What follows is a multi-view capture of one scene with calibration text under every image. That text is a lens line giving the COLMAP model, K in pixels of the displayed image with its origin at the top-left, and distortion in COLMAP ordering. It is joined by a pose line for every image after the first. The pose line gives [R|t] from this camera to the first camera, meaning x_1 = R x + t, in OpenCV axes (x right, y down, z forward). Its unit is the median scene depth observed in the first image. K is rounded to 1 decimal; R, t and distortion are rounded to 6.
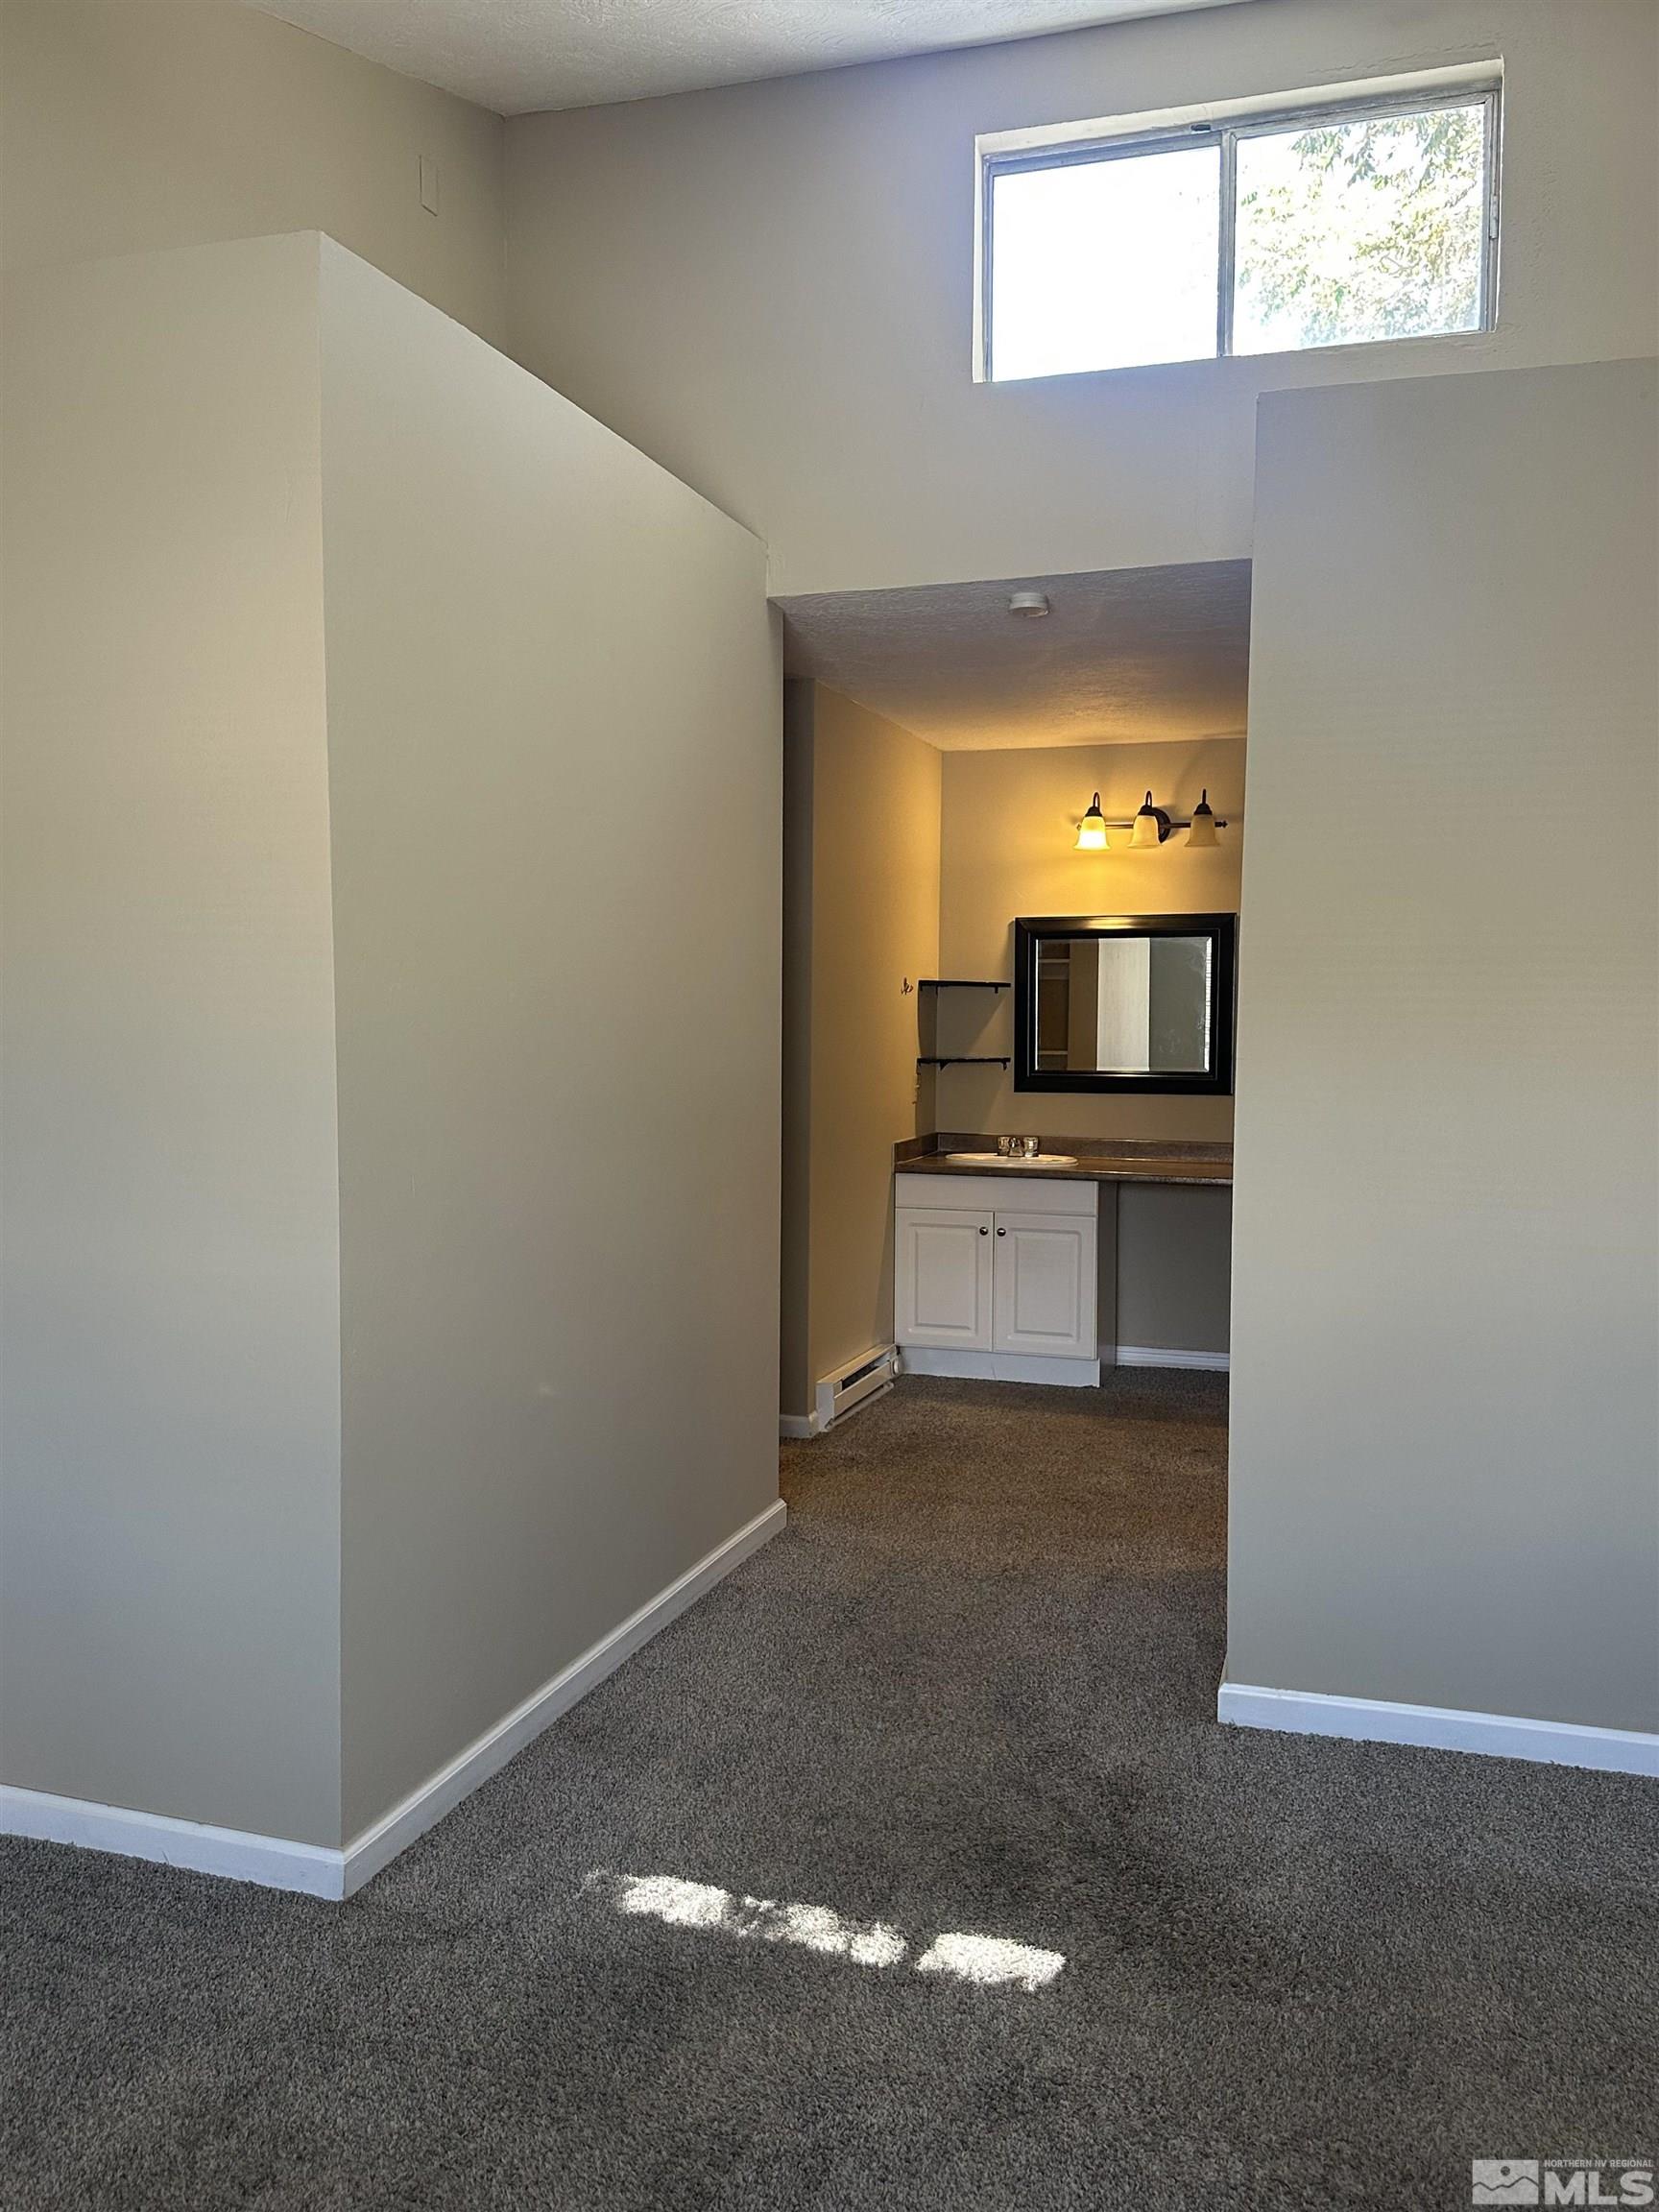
lens RADIAL K [[1750.9, 0, 824.3], [0, 1750.9, 1111.1], [0, 0, 1]] dist [0.082915, -0.003832]
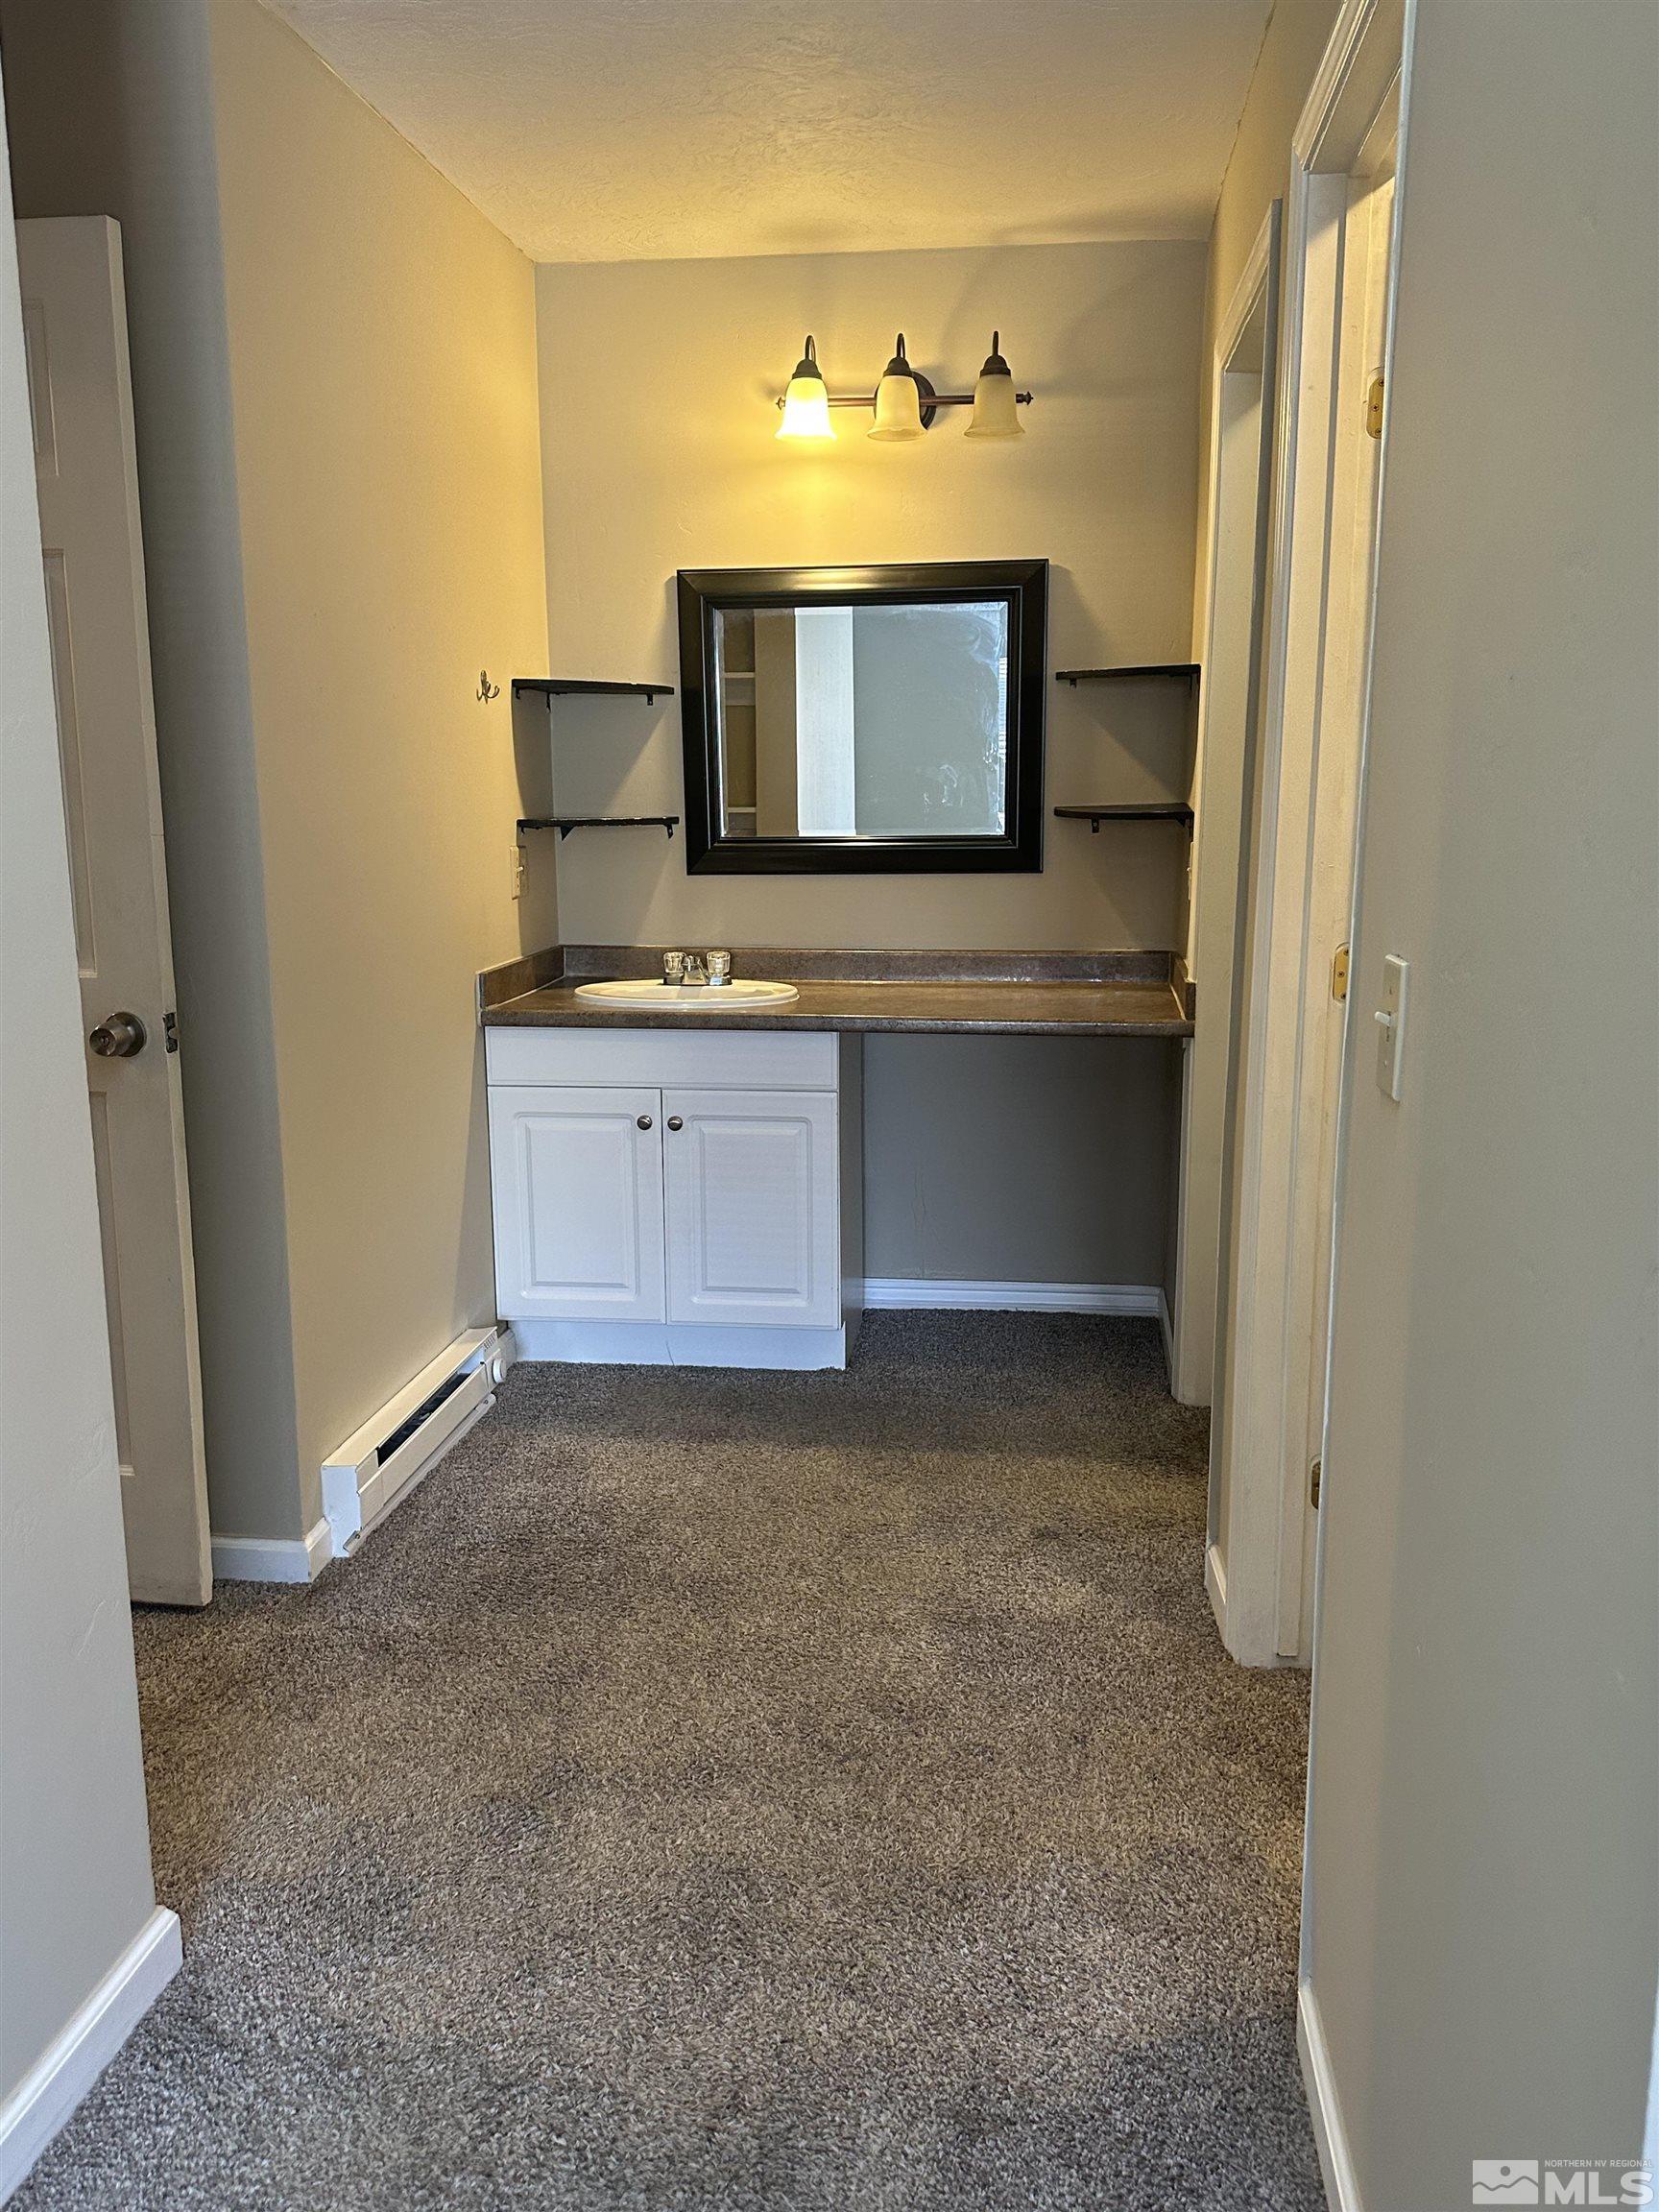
lens RADIAL K [[1750.9, 0, 834.0], [0, 1750.9, 1123.1], [0, 0, 1]] dist [0.082915, -0.003832]
pose [[0.981043, -0.050240, 0.187162, 0.042755], [0.023948, 0.989837, 0.140177, -0.010175], [-0.192303, -0.133038, 0.972276, 0.412090]]
